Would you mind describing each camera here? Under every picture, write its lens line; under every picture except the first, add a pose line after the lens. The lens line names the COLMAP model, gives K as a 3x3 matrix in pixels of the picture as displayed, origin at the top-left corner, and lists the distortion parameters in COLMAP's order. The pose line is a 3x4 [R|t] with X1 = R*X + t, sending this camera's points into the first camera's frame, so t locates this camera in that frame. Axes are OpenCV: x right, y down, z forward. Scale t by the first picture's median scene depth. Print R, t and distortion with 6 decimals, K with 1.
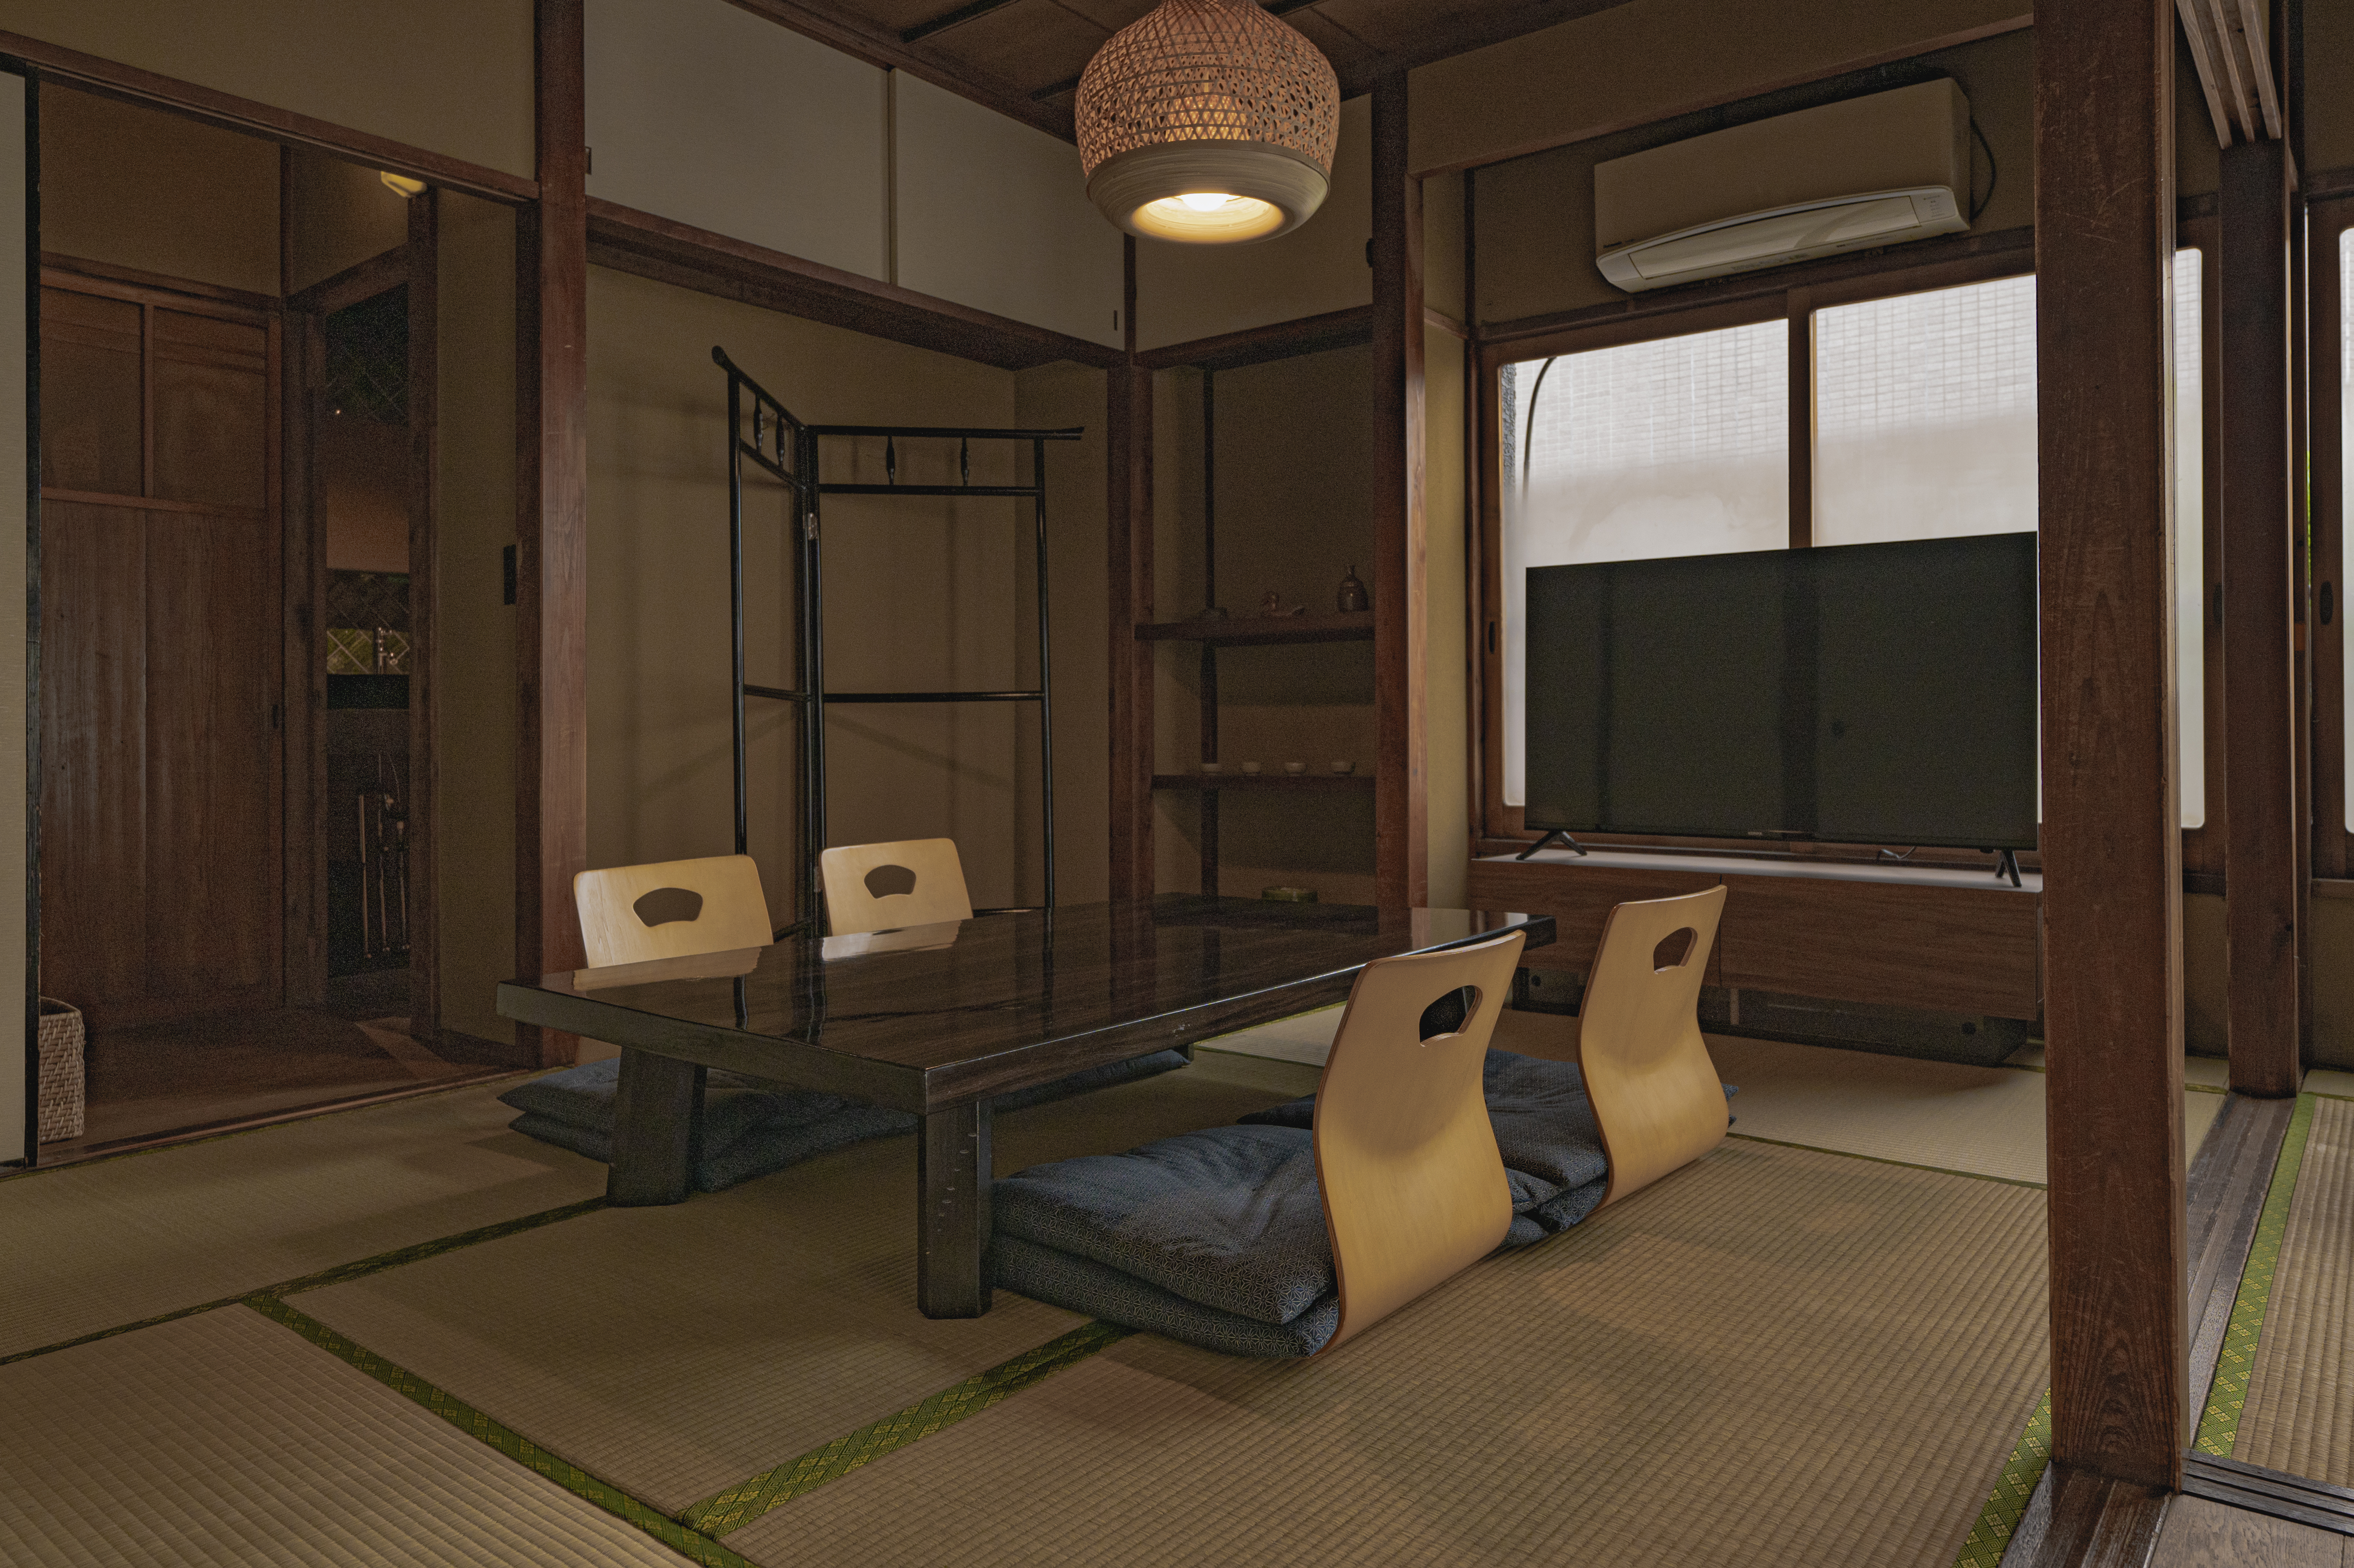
lens RADIAL K [[1526.0, 0, 1166.6], [0, 1526.0, 720.7], [0, 0, 1]] dist [-0.001759, -0.001910]
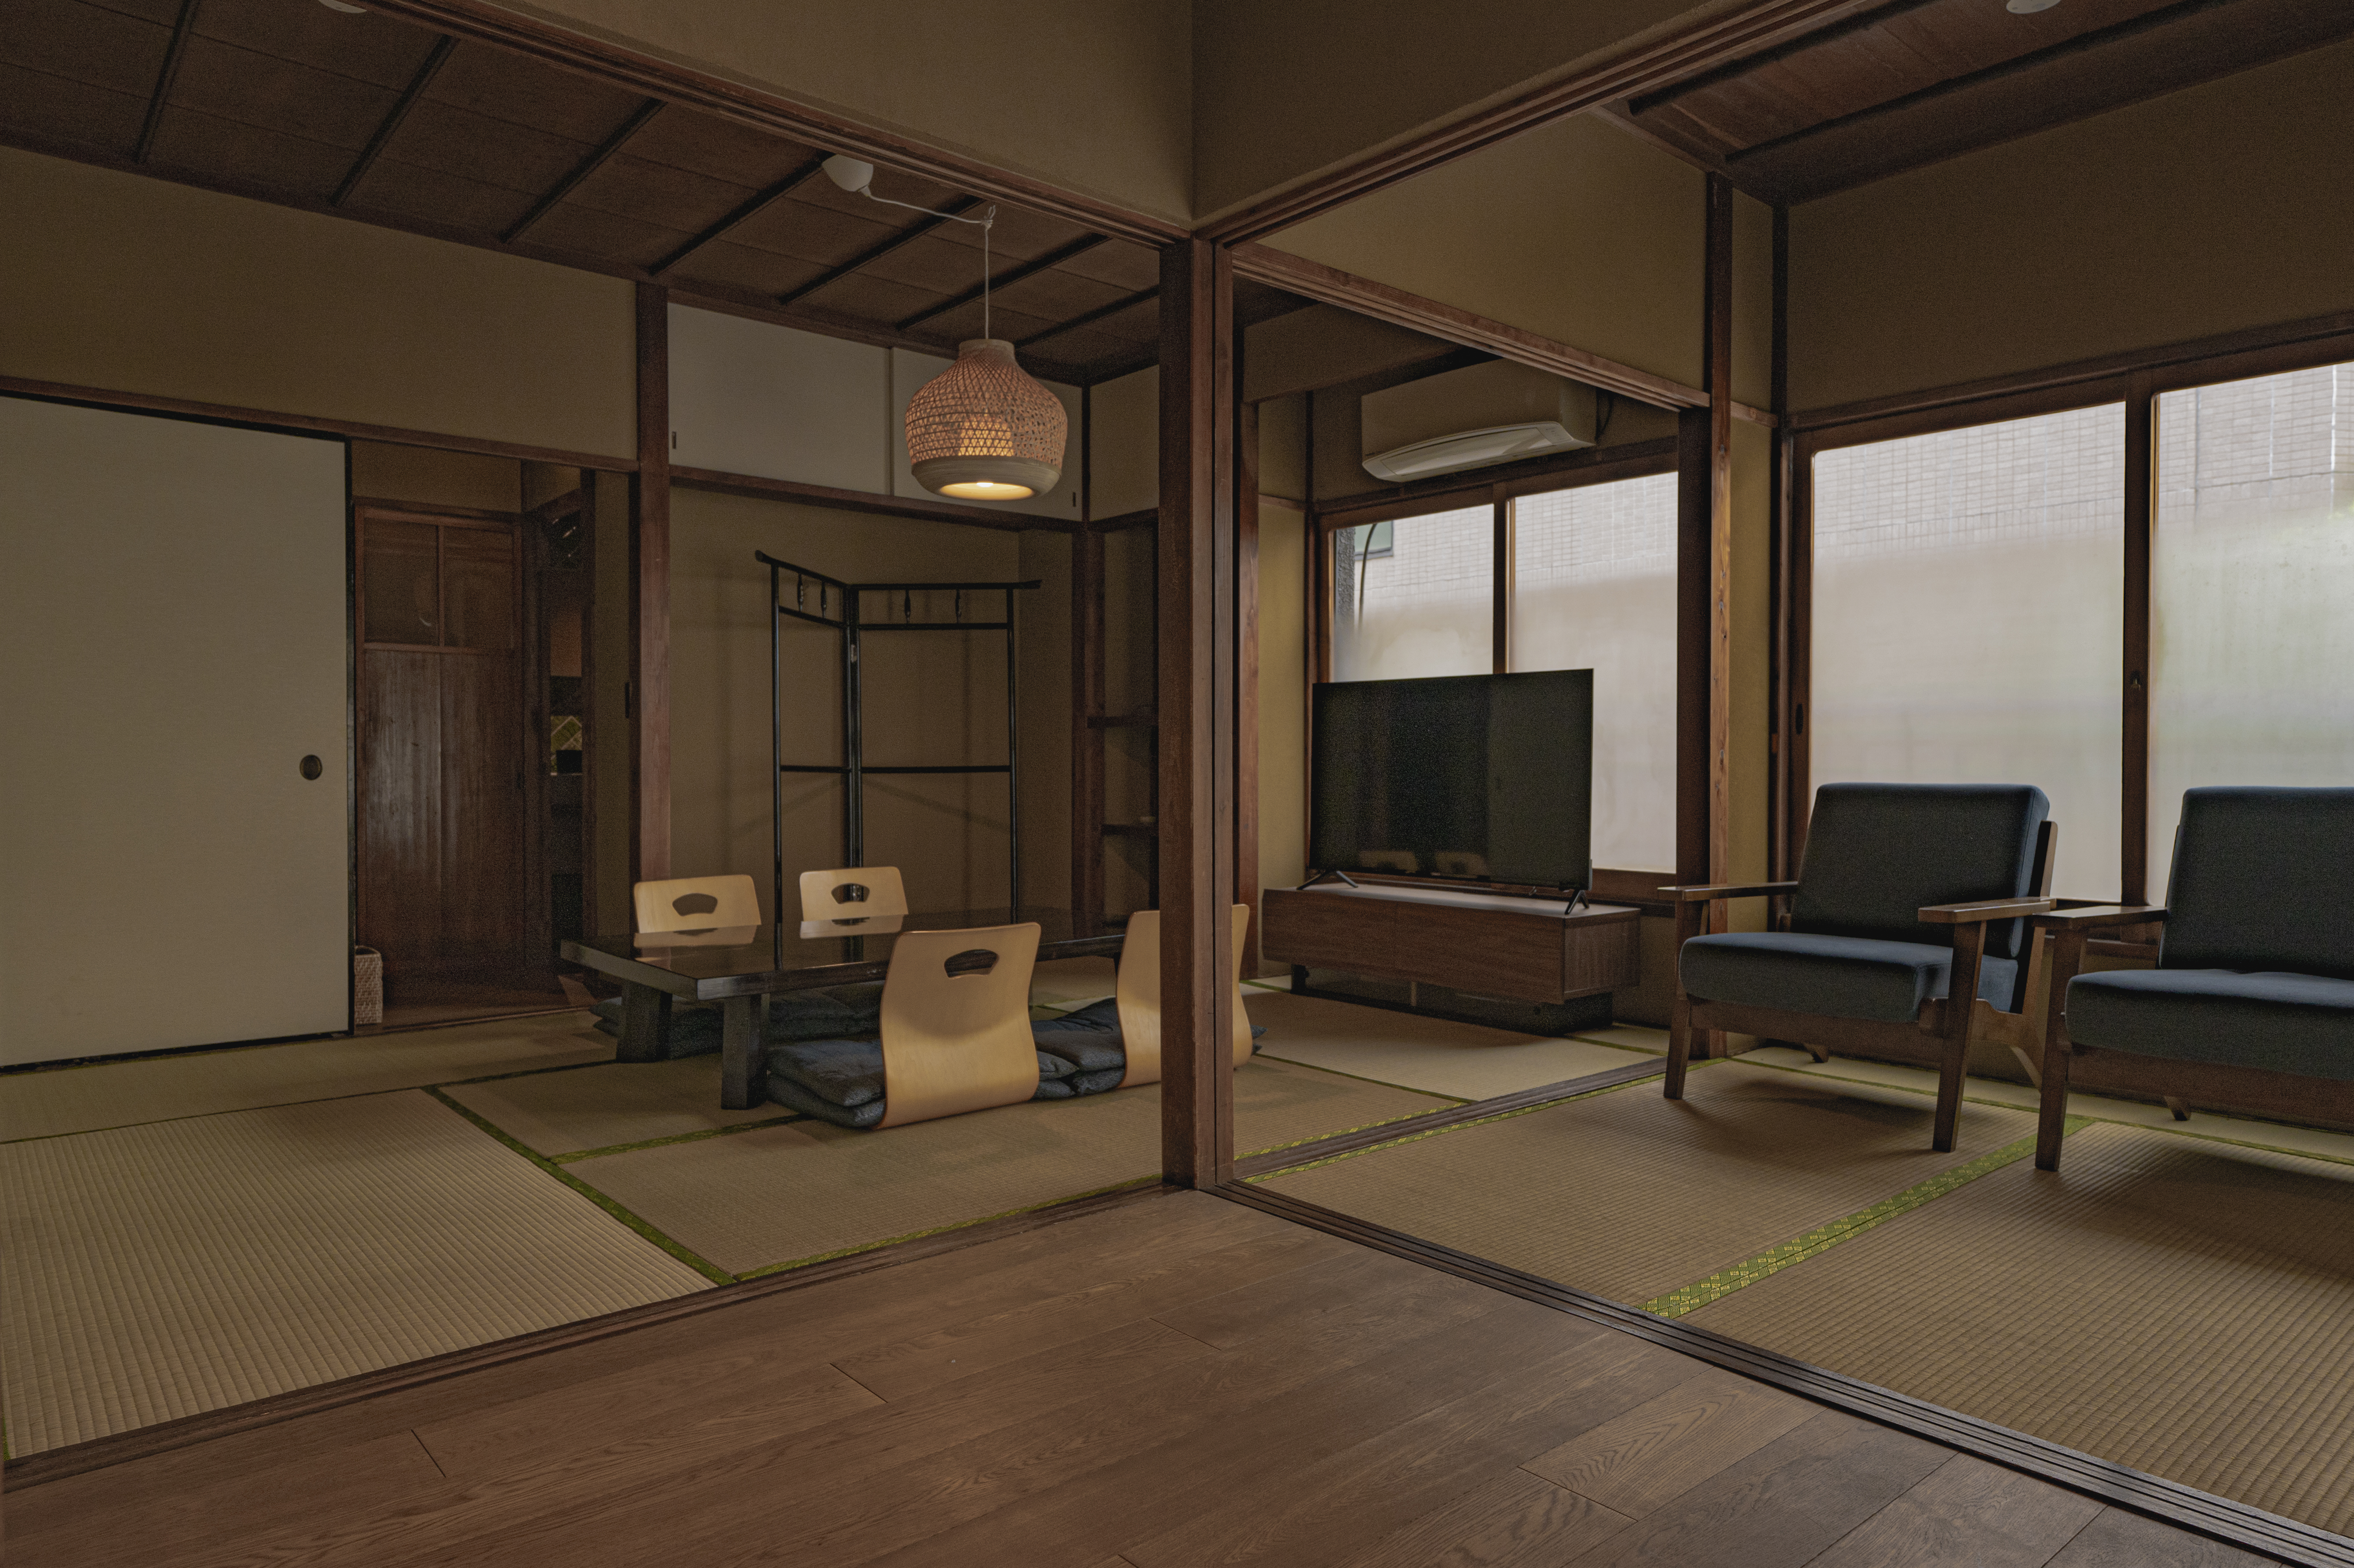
lens RADIAL K [[1444.0, 0, 1179.0], [0, 1444.0, 787.0], [0, 0, 1]] dist [-0.002206, -0.000098]
pose [[0.983118, 0.009050, -0.182750, 0.362634], [-0.005253, 0.999760, 0.021252, -0.032820], [0.182899, -0.019933, 0.982930, -0.343904]]
